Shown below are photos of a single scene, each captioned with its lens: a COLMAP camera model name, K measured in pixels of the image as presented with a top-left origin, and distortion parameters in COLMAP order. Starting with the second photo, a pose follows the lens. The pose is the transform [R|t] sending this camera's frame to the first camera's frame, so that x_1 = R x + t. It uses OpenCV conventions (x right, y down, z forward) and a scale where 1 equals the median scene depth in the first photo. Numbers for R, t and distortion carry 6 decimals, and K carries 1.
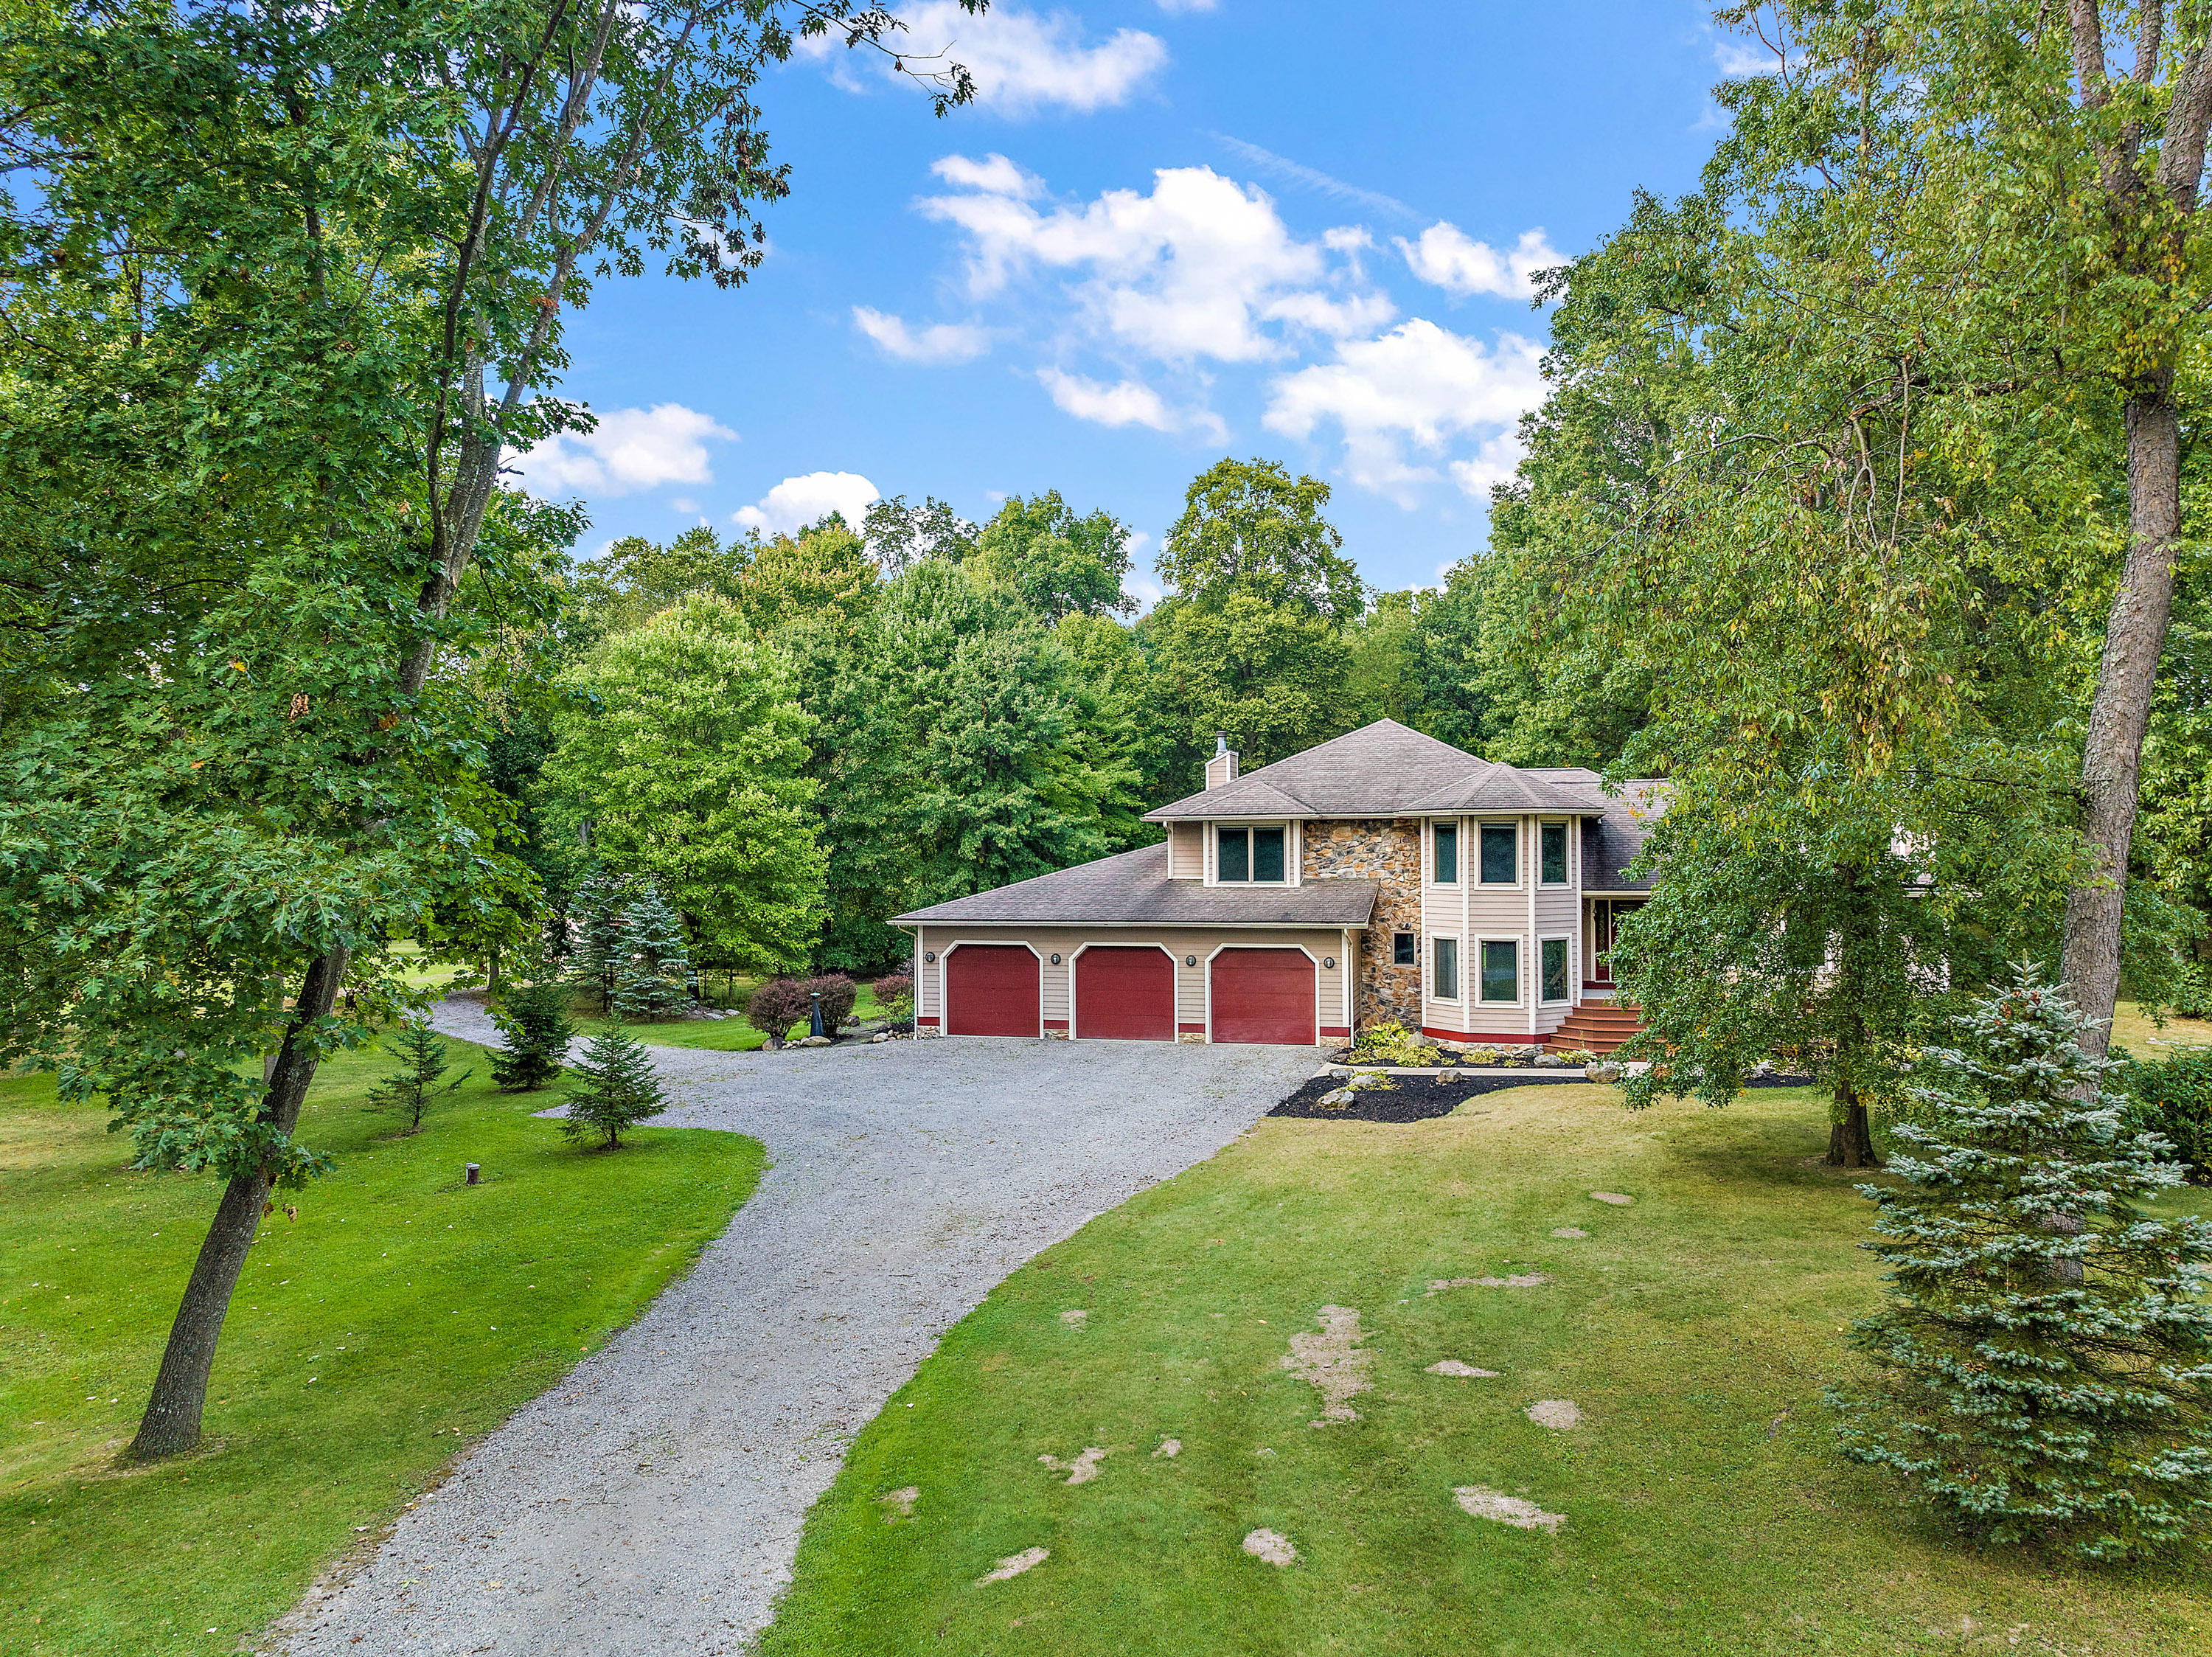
lens RADIAL K [[1593.1, 0, 1106.0], [0, 1593.1, 828.5], [0, 0, 1]] dist [-0.039388, -0.001597]
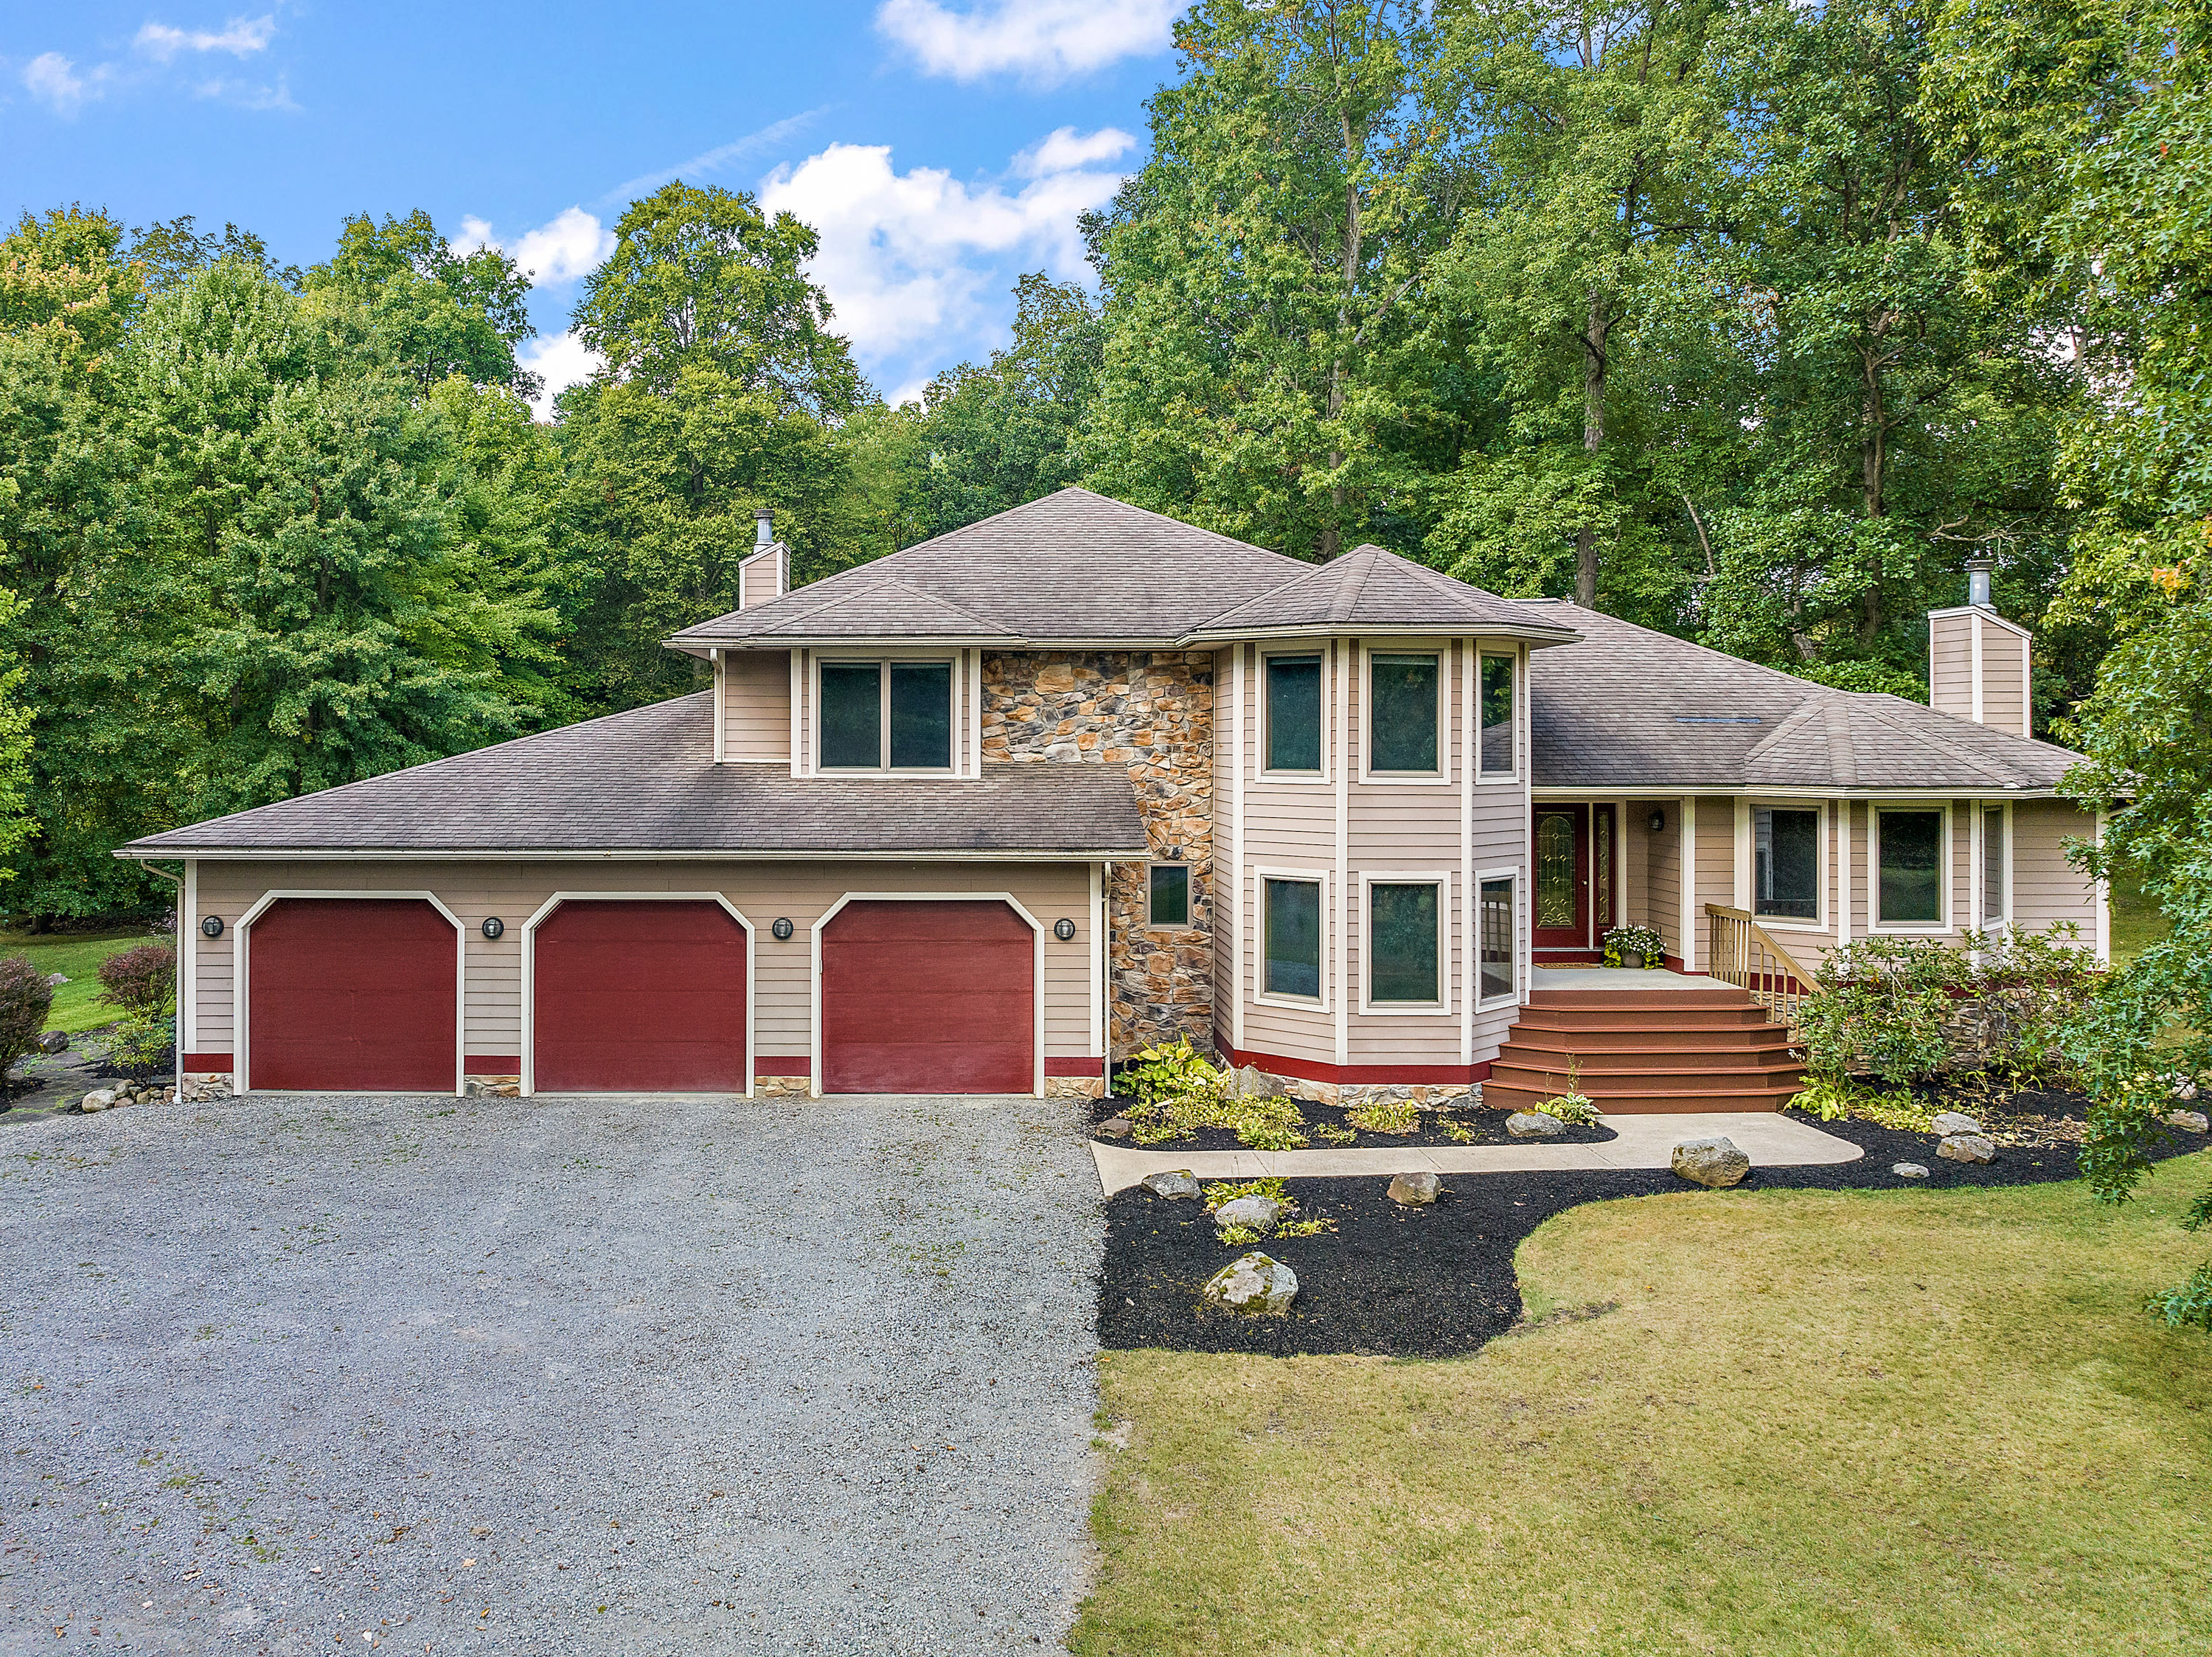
lens RADIAL K [[2100.5, 0, 1105.1], [0, 2100.5, 690.9], [0, 0, 1]] dist [-0.018643, -0.077026]
pose [[0.958198, 0.013816, 0.285771, -0.013619], [-0.011581, 0.999888, -0.009512, 0.005521], [-0.285870, 0.005805, 0.958251, 0.129977]]
